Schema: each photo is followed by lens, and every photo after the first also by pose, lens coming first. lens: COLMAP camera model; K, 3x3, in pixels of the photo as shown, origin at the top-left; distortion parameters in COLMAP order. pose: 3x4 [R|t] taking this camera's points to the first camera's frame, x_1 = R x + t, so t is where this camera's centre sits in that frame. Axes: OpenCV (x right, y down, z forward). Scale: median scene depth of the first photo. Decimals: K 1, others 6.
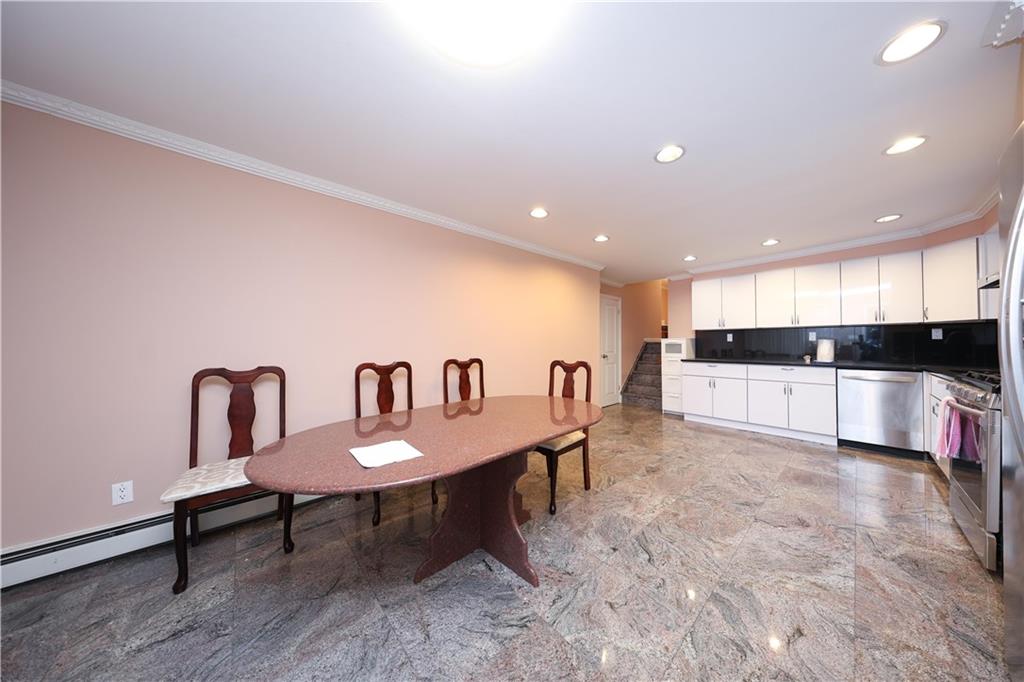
lens RADIAL K [[305.6, 0, 544.6], [0, 305.6, 339.5], [0, 0, 1]] dist [0.000145, 0.000018]
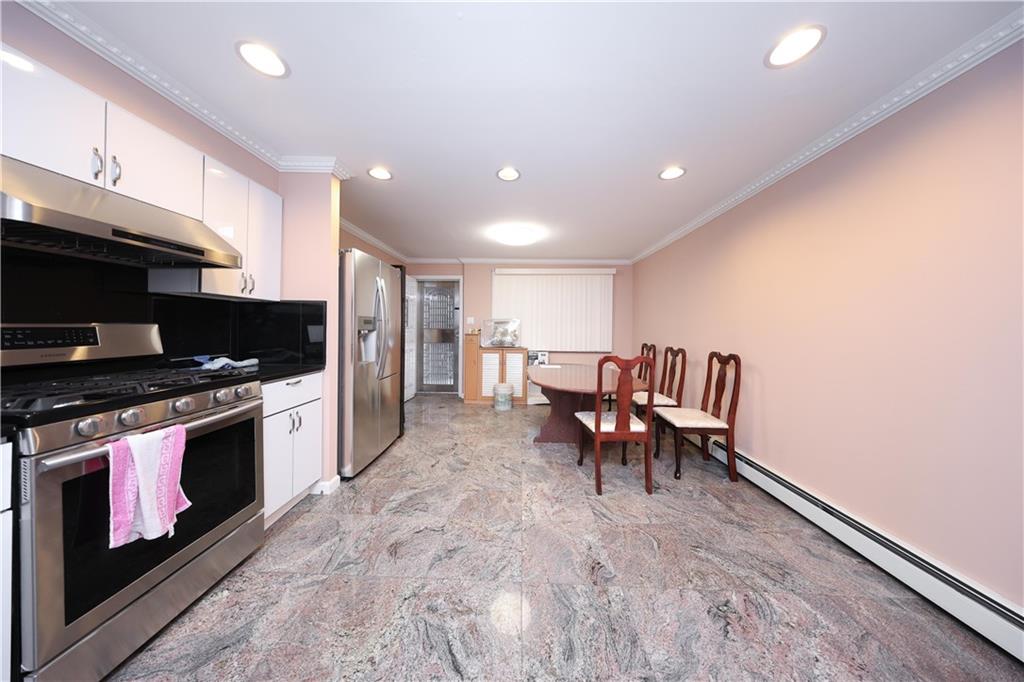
lens RADIAL K [[300.2, 0, 512.4], [0, 300.2, 329.1], [0, 0, 1]] dist [0.000450, 0.000023]
pose [[-0.721482, -0.004854, -0.692416, 1.116981], [-0.000252, 0.999977, -0.006748, -0.000368], [0.692433, -0.004694, -0.721467, 1.719383]]
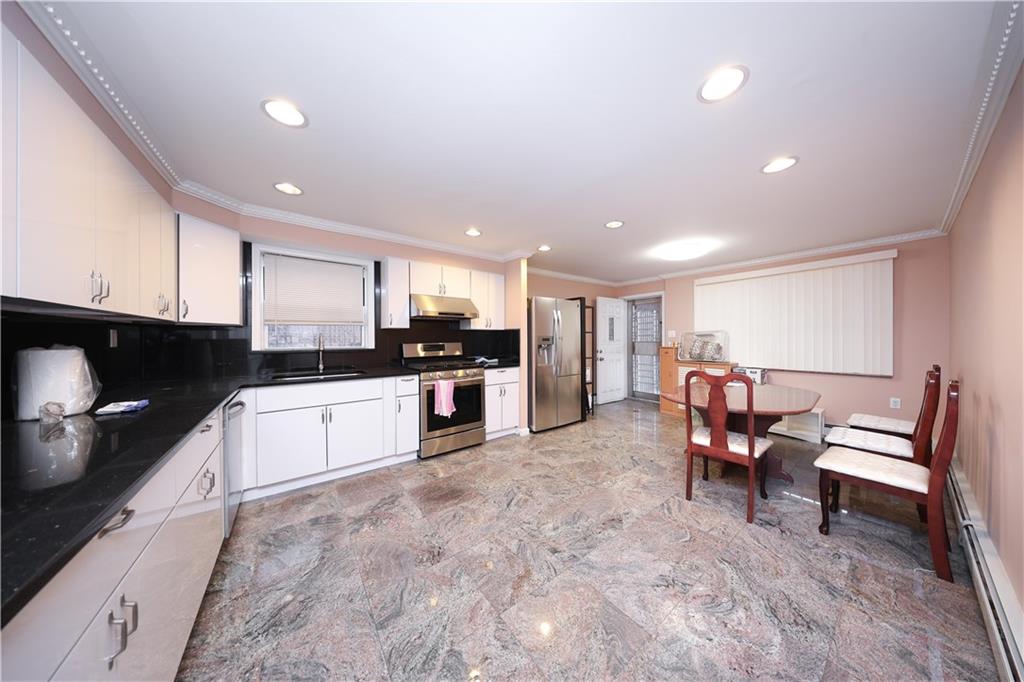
lens RADIAL K [[295.4, 0, 512.0], [0, 295.4, 341.0], [0, 0, 1]] dist [0.000207, 0.000059]
pose [[-0.990967, 0.004037, 0.134046, 0.670095], [0.003341, 0.999980, -0.005422, -0.017847], [-0.134065, -0.004925, -0.990960, 2.350809]]
